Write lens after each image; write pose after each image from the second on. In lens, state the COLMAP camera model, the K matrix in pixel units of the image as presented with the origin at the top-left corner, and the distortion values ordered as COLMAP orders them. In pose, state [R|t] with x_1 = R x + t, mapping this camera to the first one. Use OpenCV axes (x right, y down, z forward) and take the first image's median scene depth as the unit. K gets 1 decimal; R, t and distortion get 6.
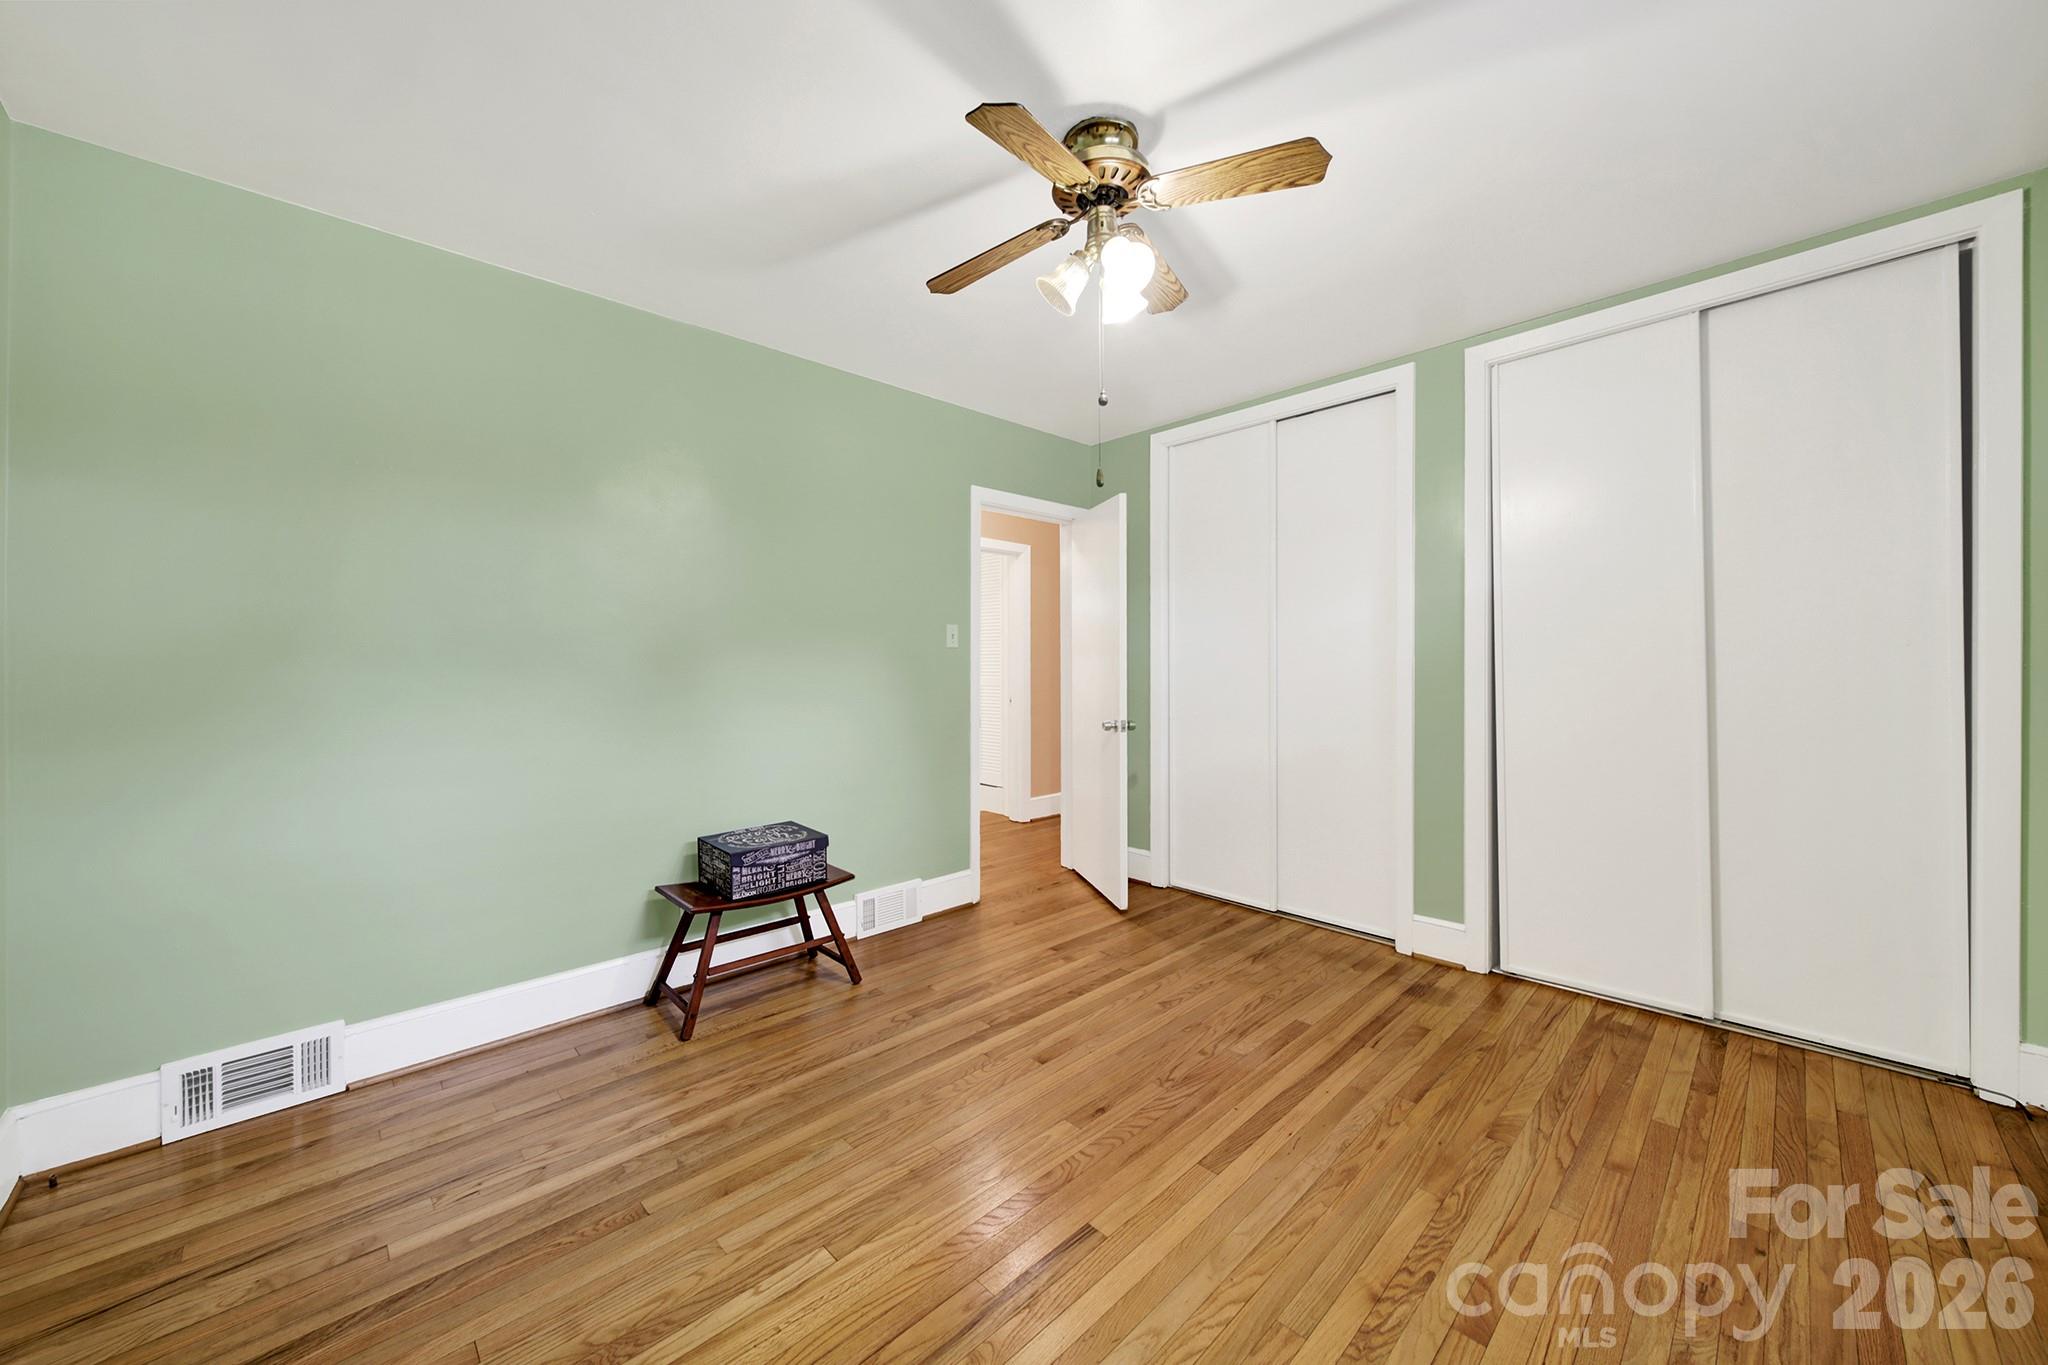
lens RADIAL K [[736.7, 0, 1028.0], [0, 736.7, 671.0], [0, 0, 1]] dist [-0.003701, -0.000441]
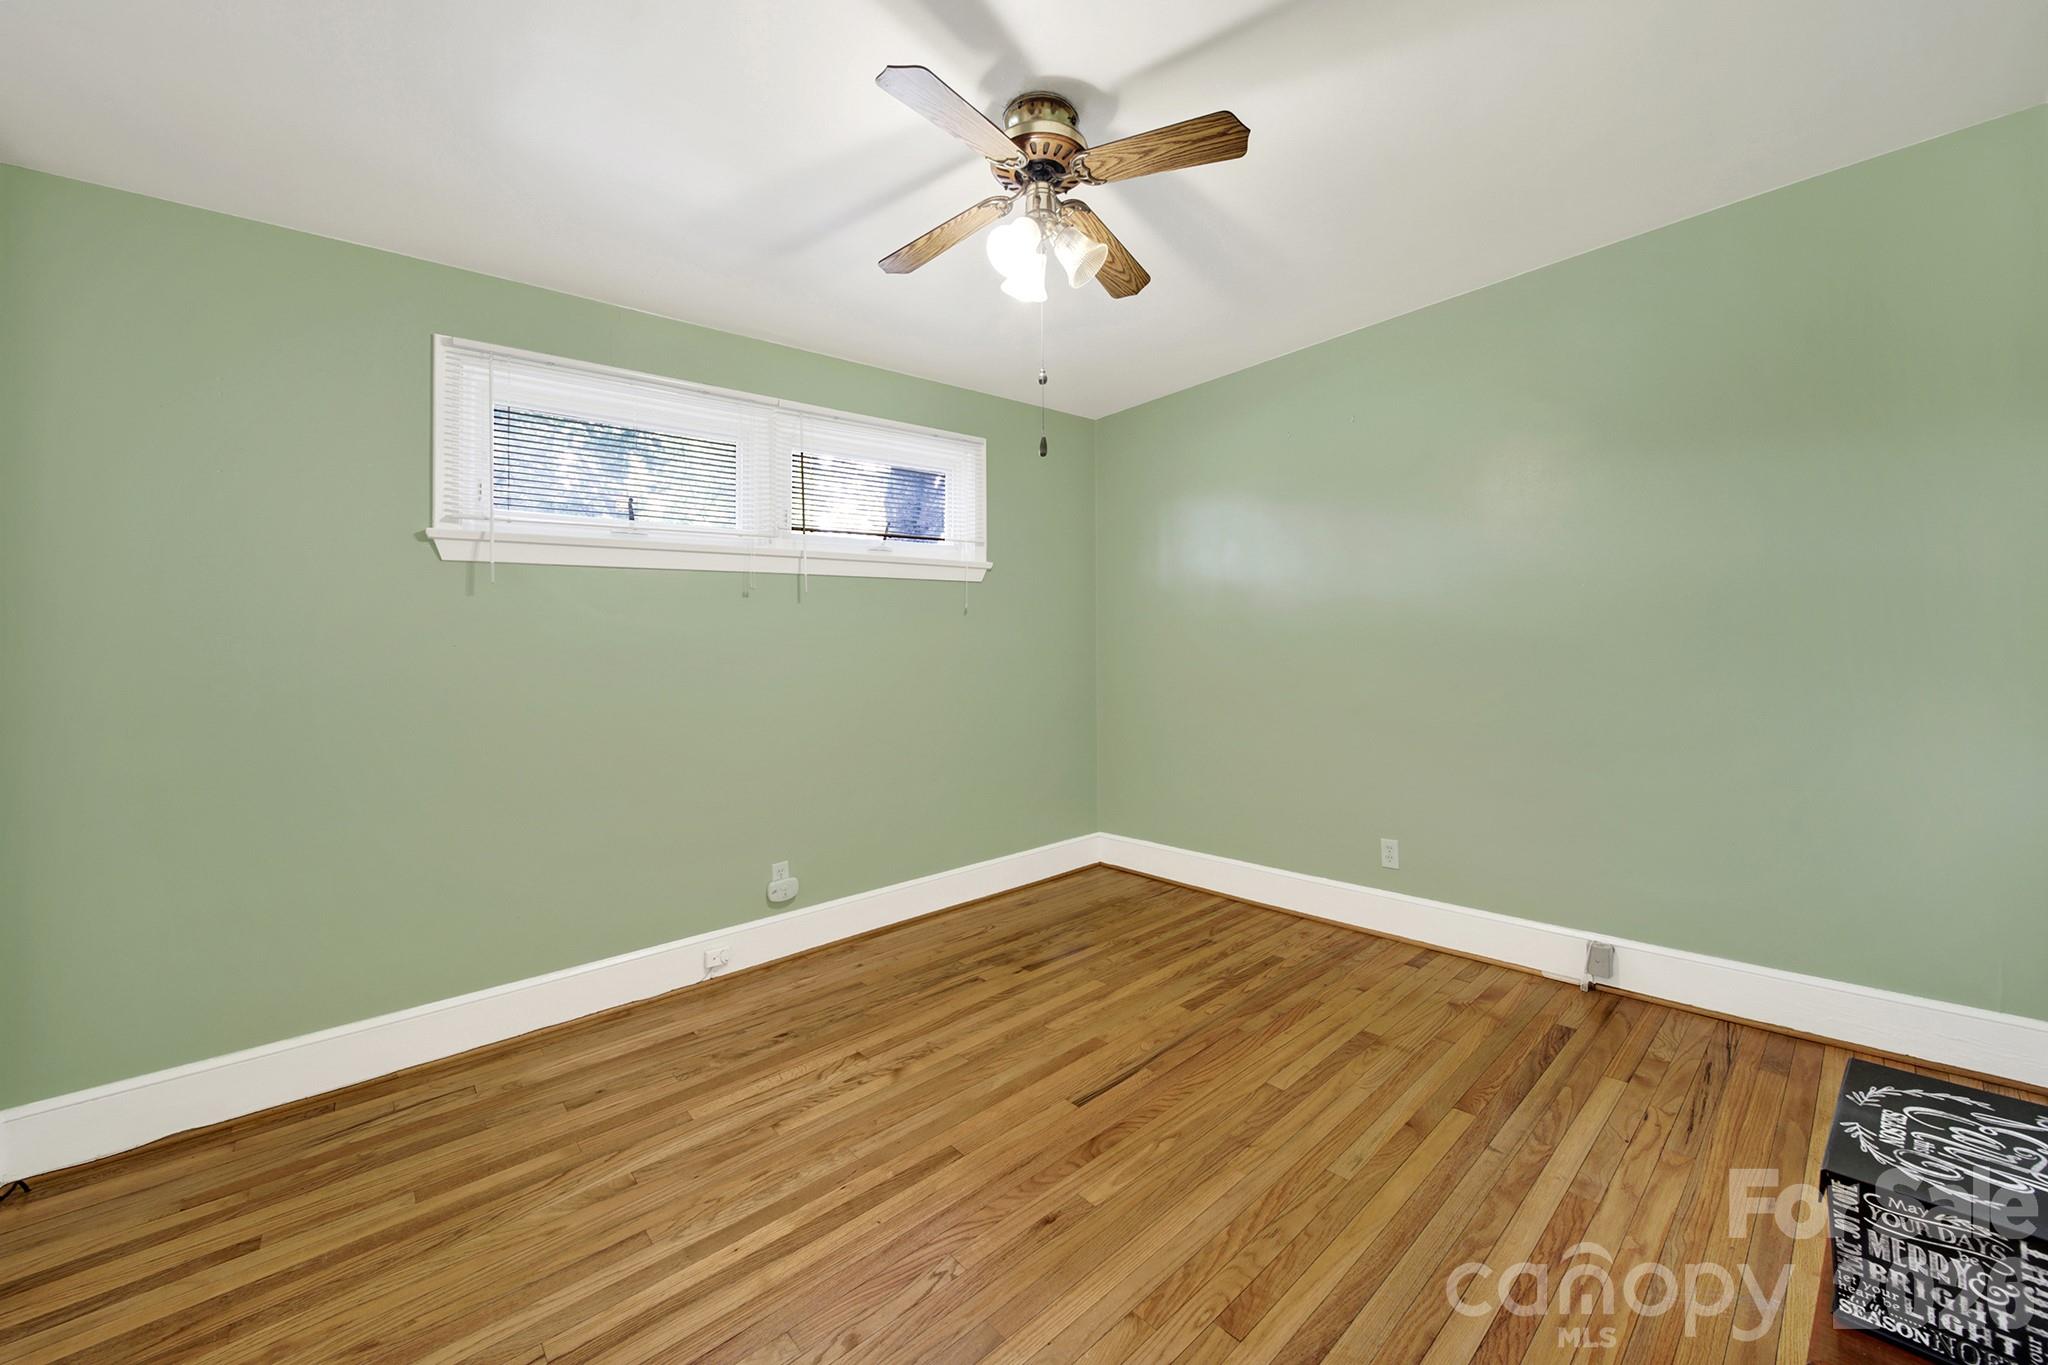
lens RADIAL K [[736.7, 0, 1028.0], [0, 736.7, 671.0], [0, 0, 1]] dist [-0.003701, -0.000441]
pose [[-0.997593, 0.037339, 0.058431, 0.061361], [0.038876, 0.998921, 0.025391, -0.011488], [-0.057420, 0.027601, -0.997968, 1.983238]]
